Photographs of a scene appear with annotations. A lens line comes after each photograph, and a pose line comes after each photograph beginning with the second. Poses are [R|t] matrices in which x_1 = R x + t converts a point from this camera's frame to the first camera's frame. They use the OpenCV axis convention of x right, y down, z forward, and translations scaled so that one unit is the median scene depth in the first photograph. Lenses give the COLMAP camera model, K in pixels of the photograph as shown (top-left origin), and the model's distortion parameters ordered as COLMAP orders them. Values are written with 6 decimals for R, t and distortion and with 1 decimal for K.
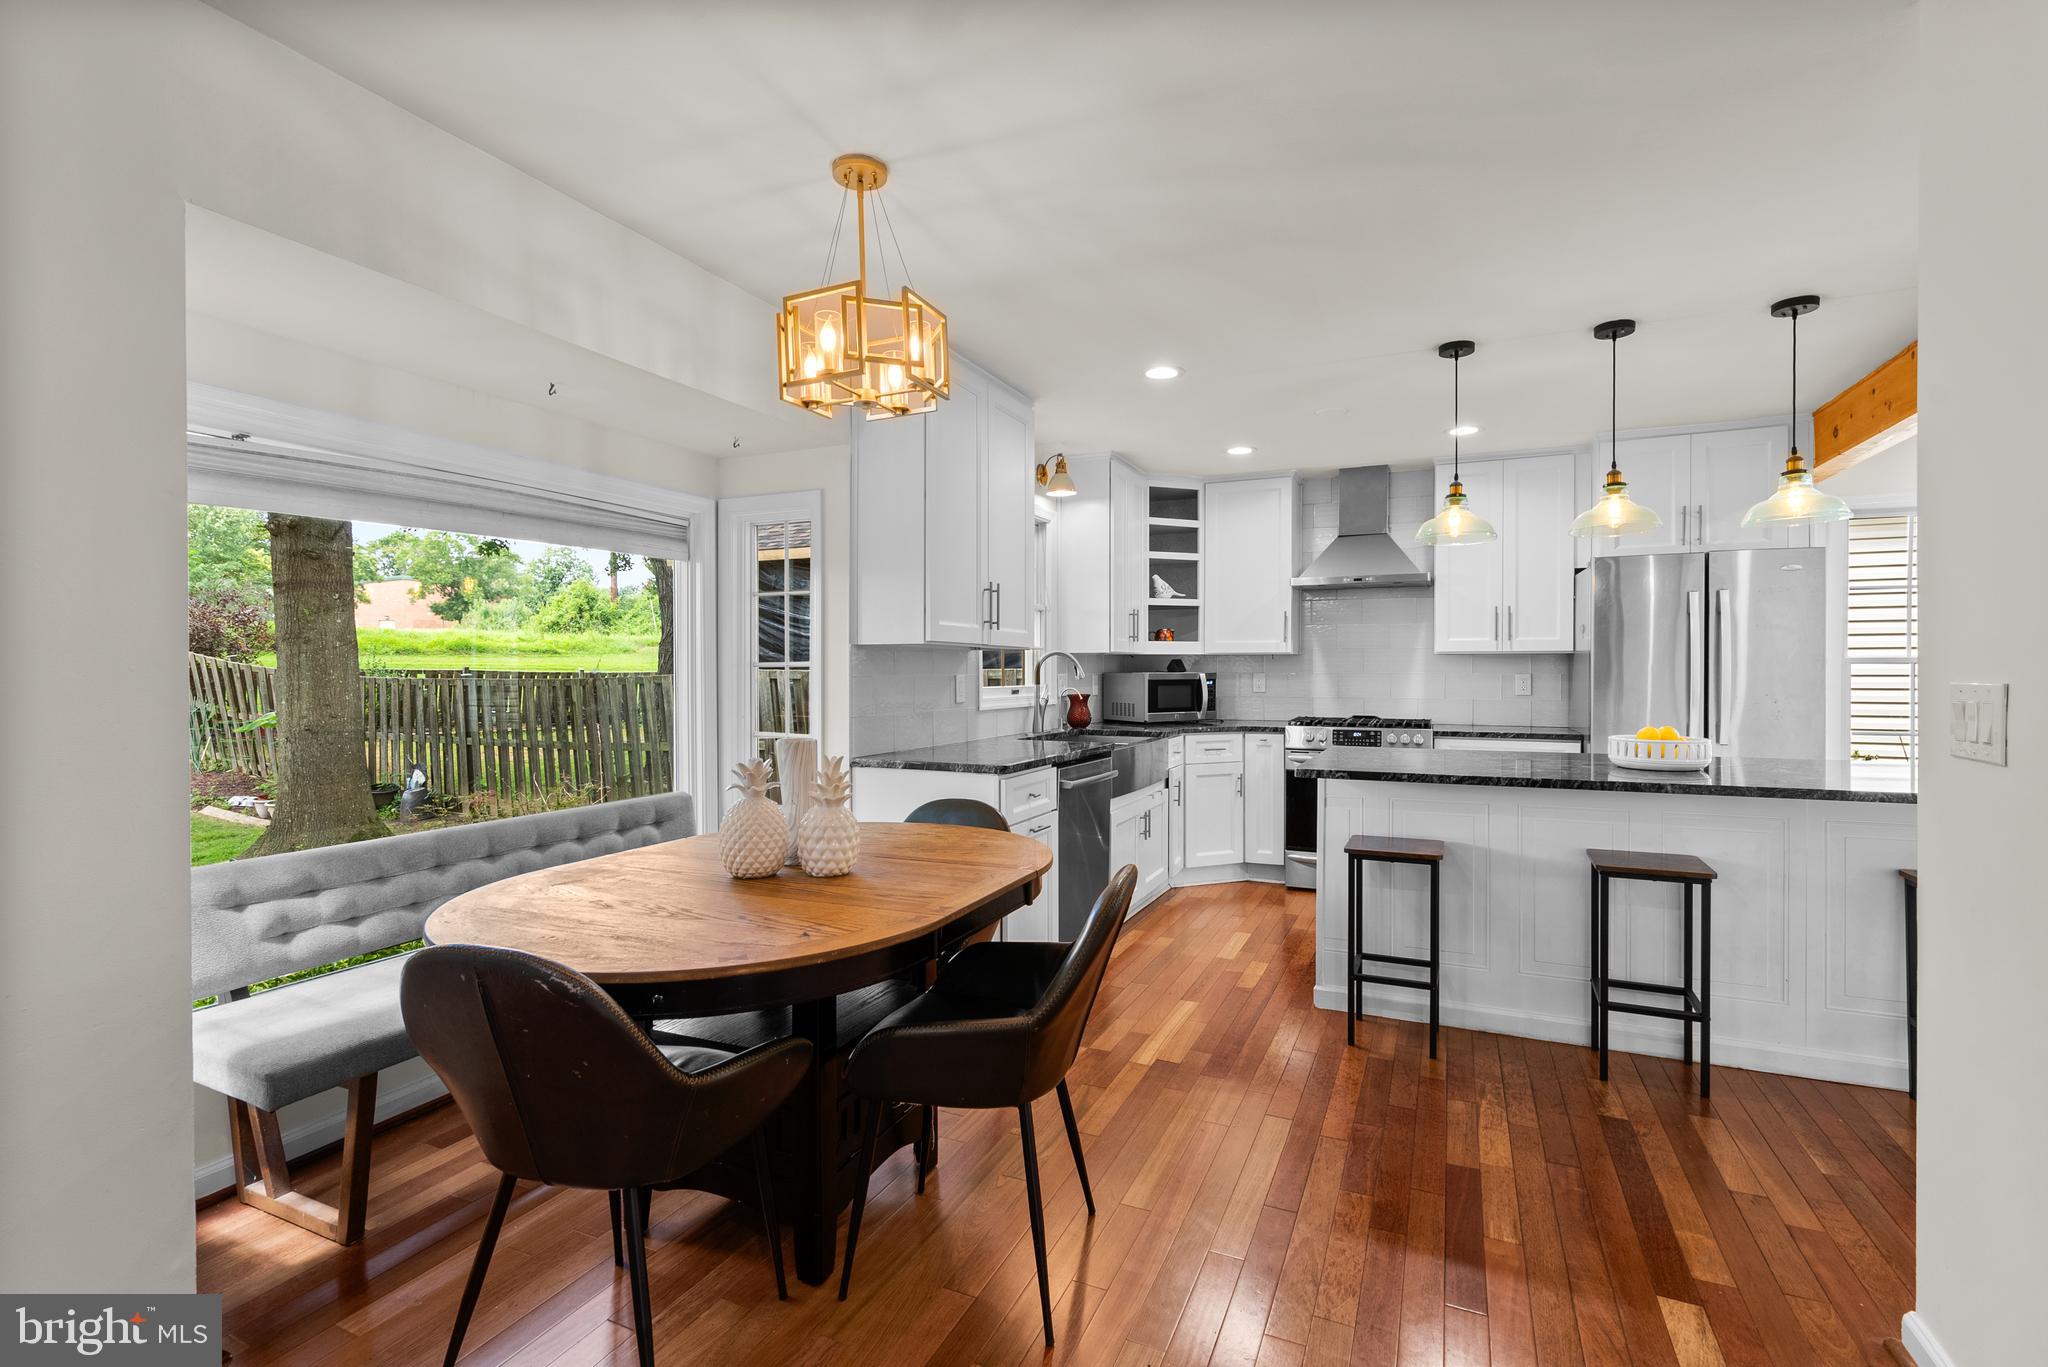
lens RADIAL K [[935.4, 0, 1031.3], [0, 935.4, 669.3], [0, 0, 1]] dist [-0.005830, 0.000357]
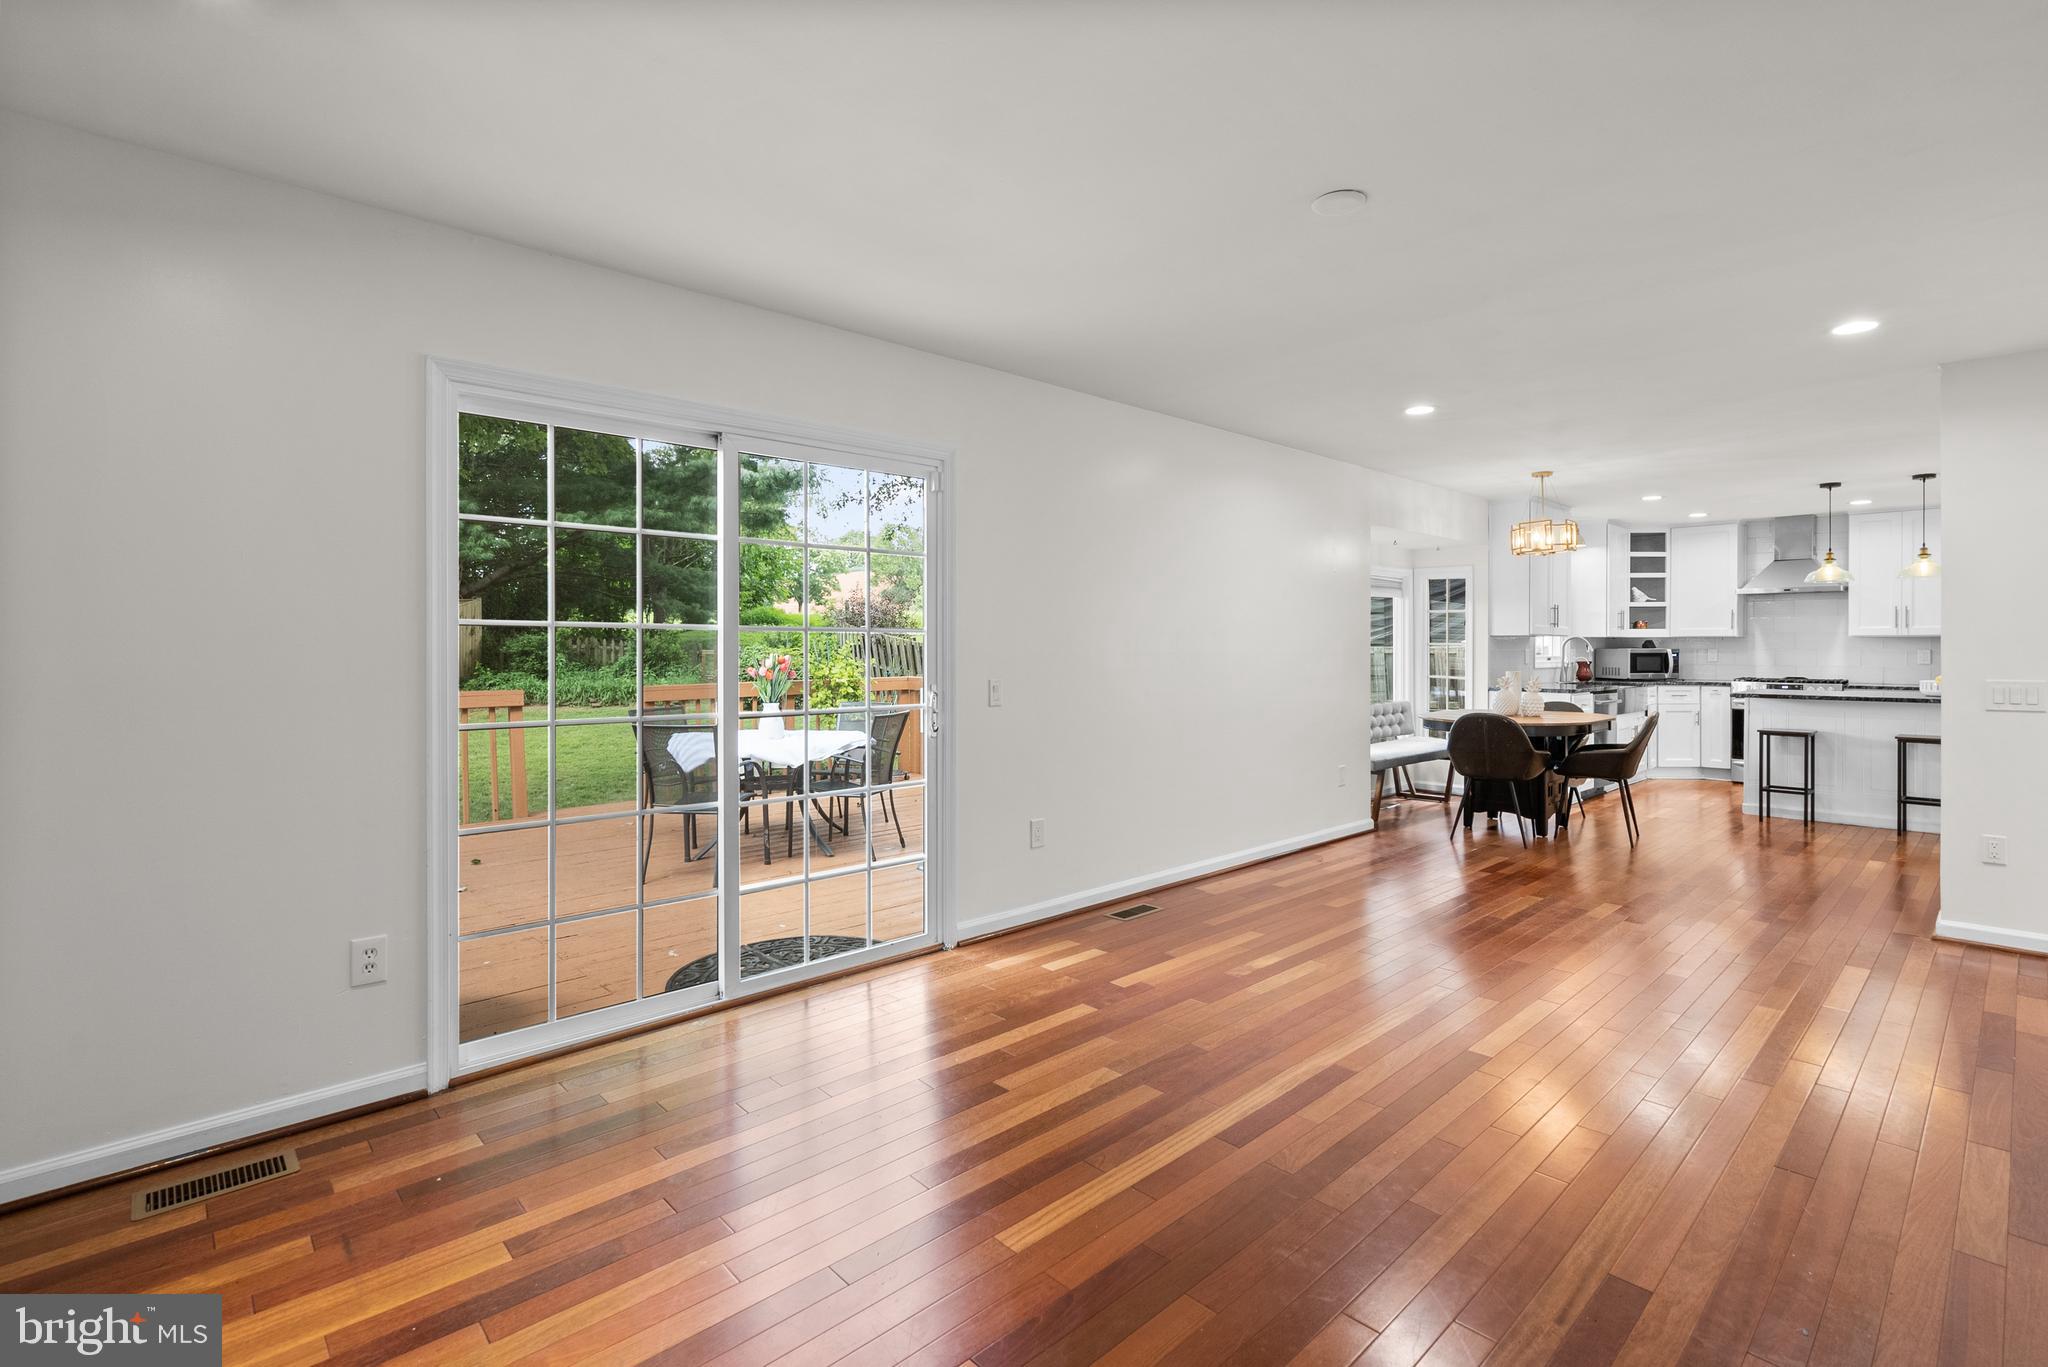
lens RADIAL K [[935.4, 0, 1017.7], [0, 935.4, 644.2], [0, 0, 1]] dist [-0.005830, 0.000357]
pose [[0.918244, 0.000838, -0.396014, -0.207269], [-0.001327, 0.999999, -0.000961, -0.001008], [0.396012, 0.001407, 0.918244, -0.900063]]
